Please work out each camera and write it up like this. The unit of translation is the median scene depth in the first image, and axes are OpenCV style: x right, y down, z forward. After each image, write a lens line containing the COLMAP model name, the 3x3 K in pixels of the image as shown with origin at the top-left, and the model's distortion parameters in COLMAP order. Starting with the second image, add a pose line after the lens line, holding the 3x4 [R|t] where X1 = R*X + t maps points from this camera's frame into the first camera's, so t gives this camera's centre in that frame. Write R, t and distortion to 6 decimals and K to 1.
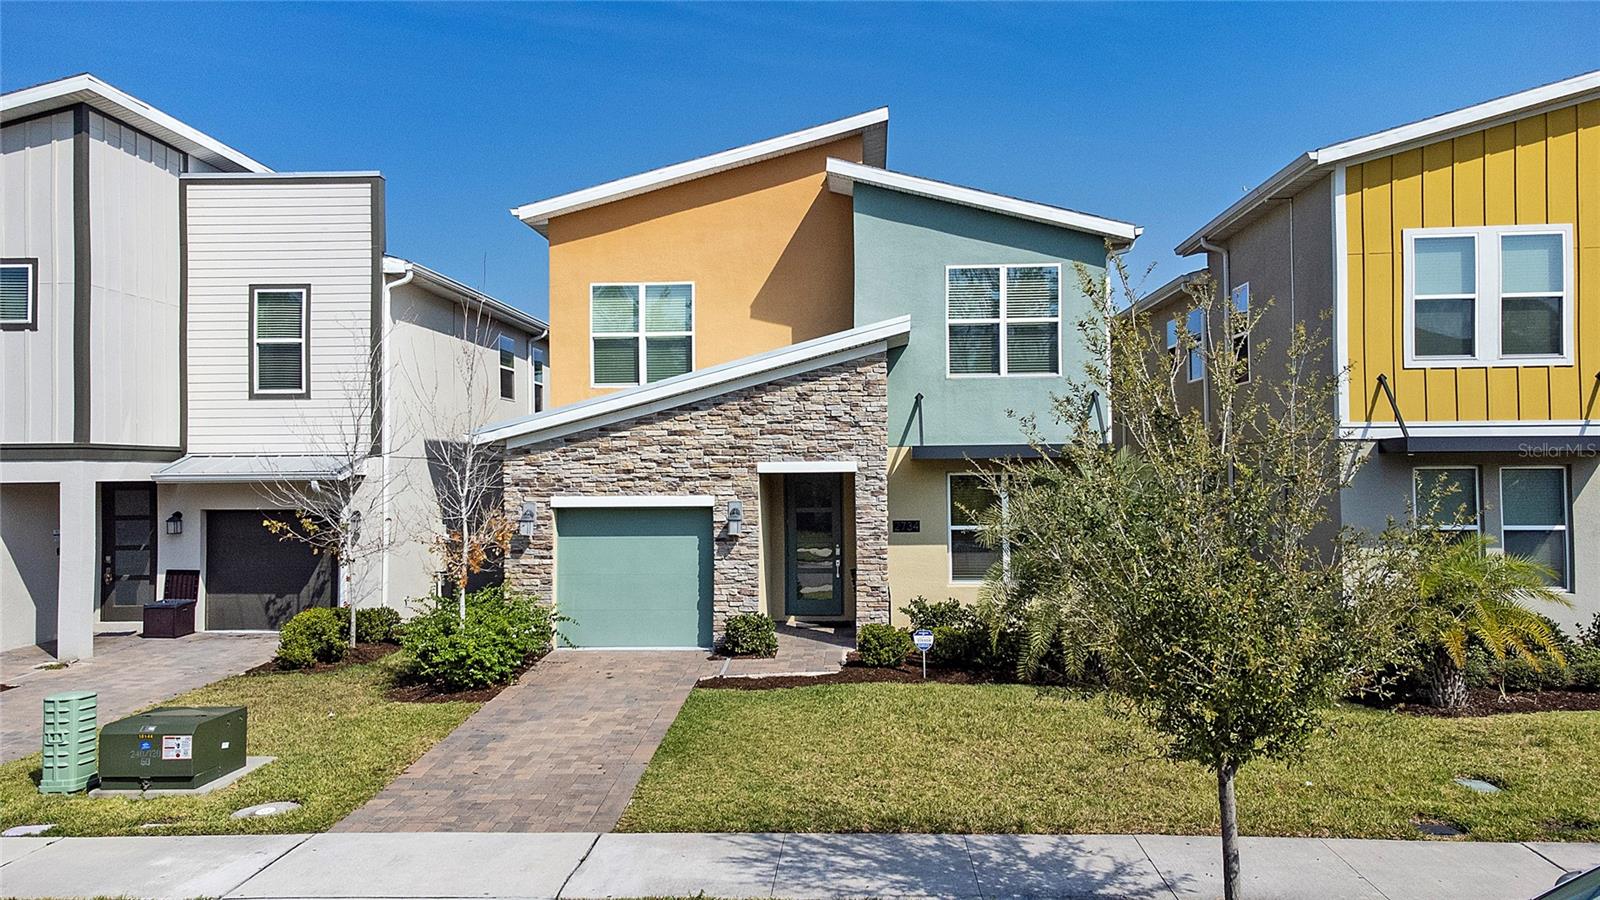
lens RADIAL K [[1099.5, 0, 815.3], [0, 1099.5, 441.2], [0, 0, 1]] dist [0.044030, 0.012416]
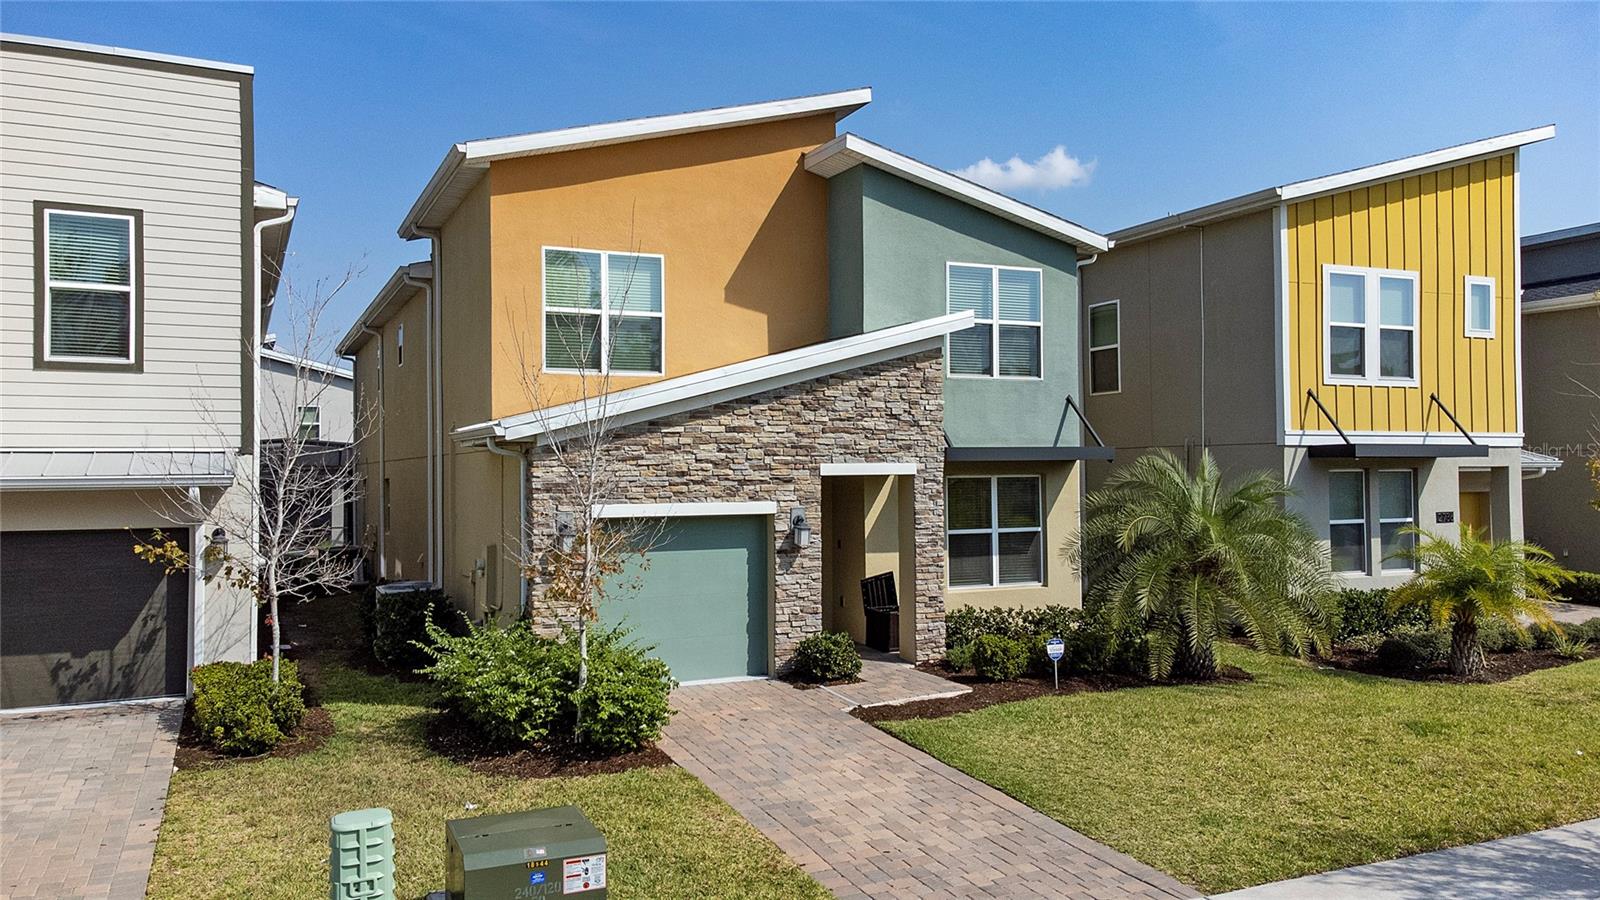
lens RADIAL K [[1099.5, 0, 799.0], [0, 1099.5, 443.3], [0, 0, 1]] dist [0.044030, 0.012416]
pose [[0.896757, 0.012207, 0.442355, -0.461875], [-0.010565, 0.999925, -0.006175, 0.008263], [-0.442397, 0.000864, 0.896819, 0.205367]]
